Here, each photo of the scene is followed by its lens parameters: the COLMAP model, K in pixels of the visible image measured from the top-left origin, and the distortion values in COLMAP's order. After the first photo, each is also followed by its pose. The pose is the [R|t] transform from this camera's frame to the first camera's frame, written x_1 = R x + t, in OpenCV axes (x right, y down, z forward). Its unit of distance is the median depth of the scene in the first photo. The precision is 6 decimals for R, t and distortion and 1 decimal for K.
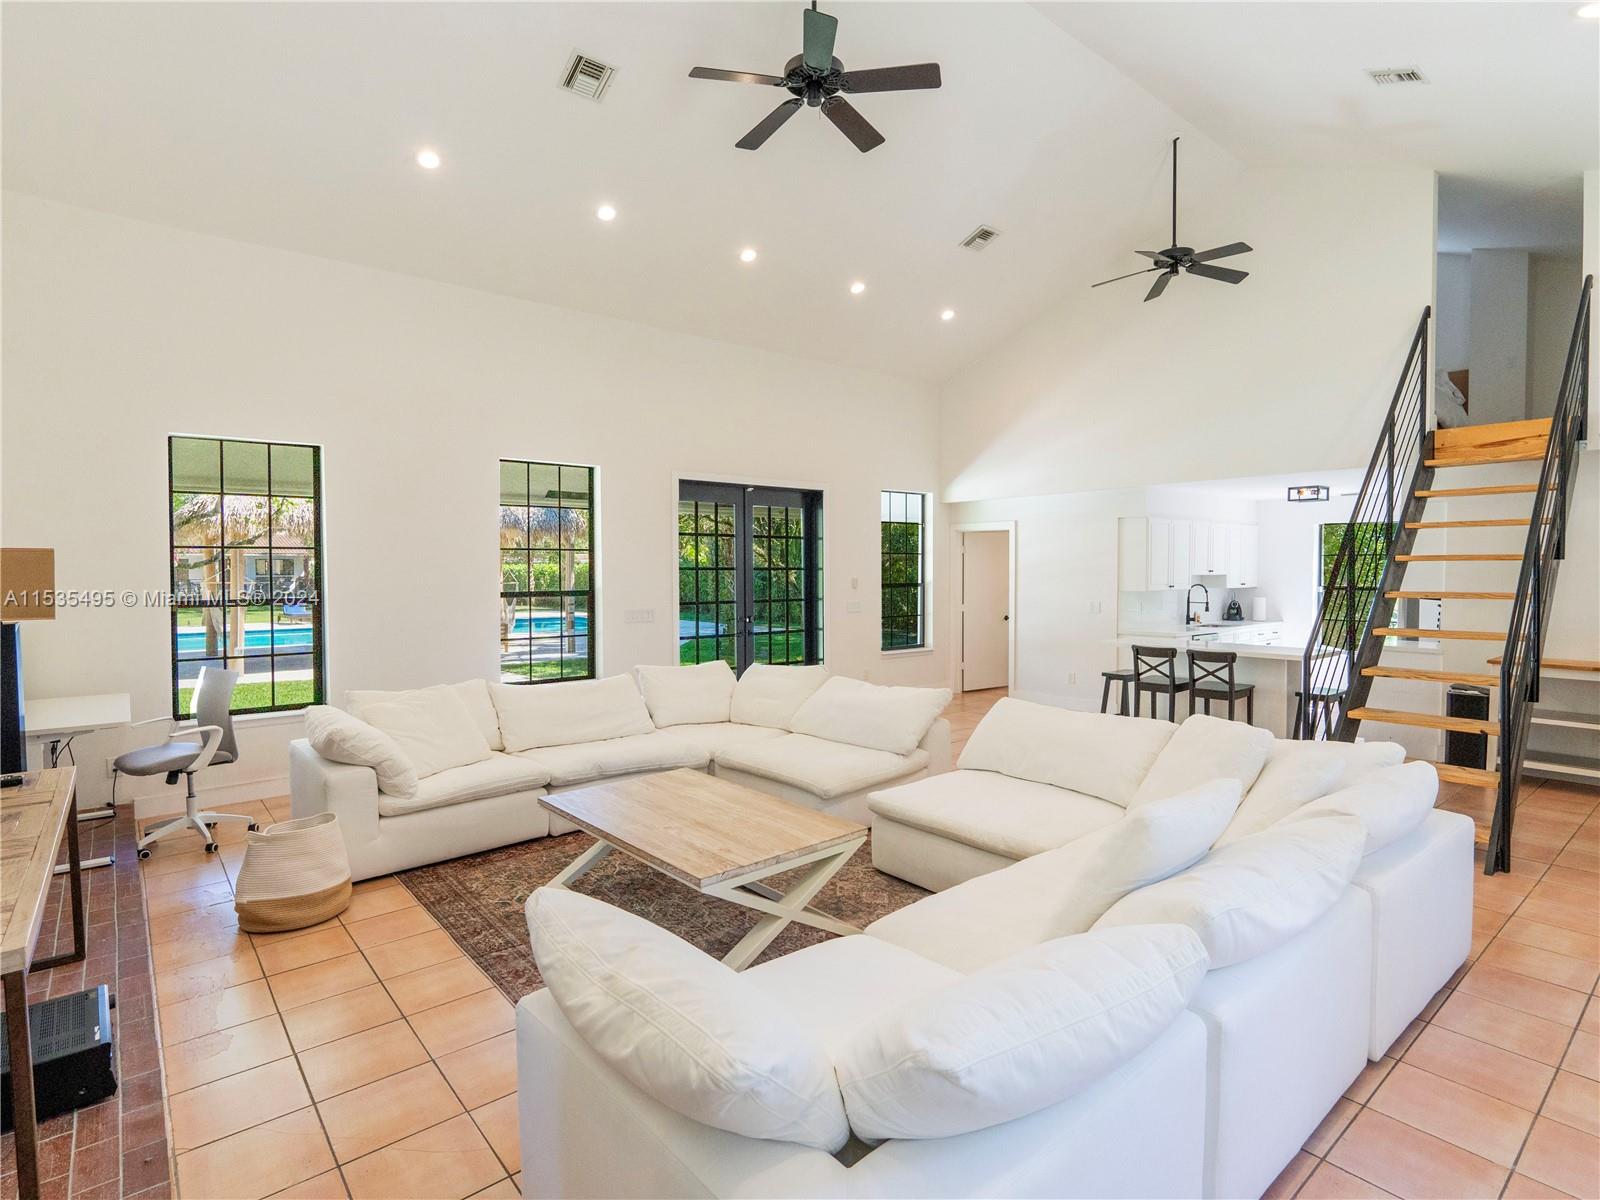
lens RADIAL K [[829.7, 0, 800.5], [0, 829.7, 588.2], [0, 0, 1]] dist [-0.009835, 0.000364]
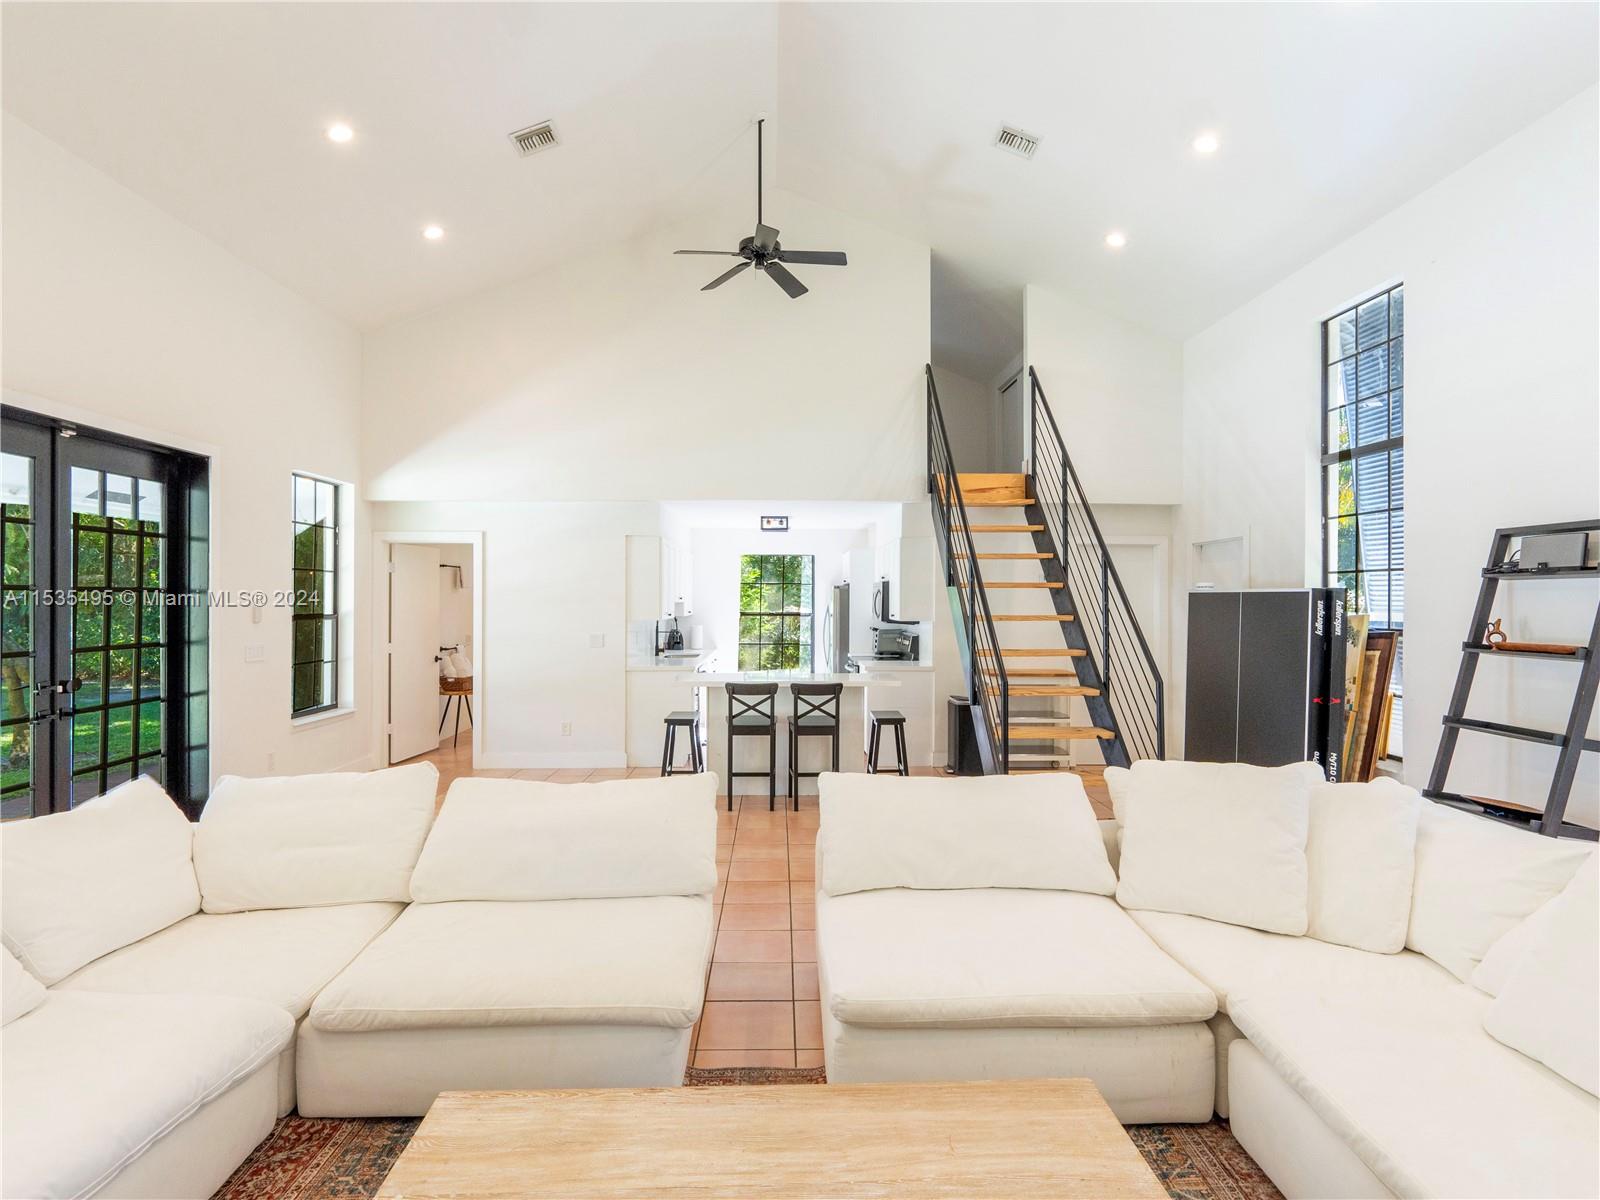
lens RADIAL K [[829.7, 0, 800.5], [0, 829.7, 588.2], [0, 0, 1]] dist [-0.009835, 0.000364]
pose [[0.621986, 0.016505, 0.782854, -0.176356], [0.014645, 0.999358, -0.032705, 0.000595], [-0.782891, 0.031807, 0.621345, 0.331635]]
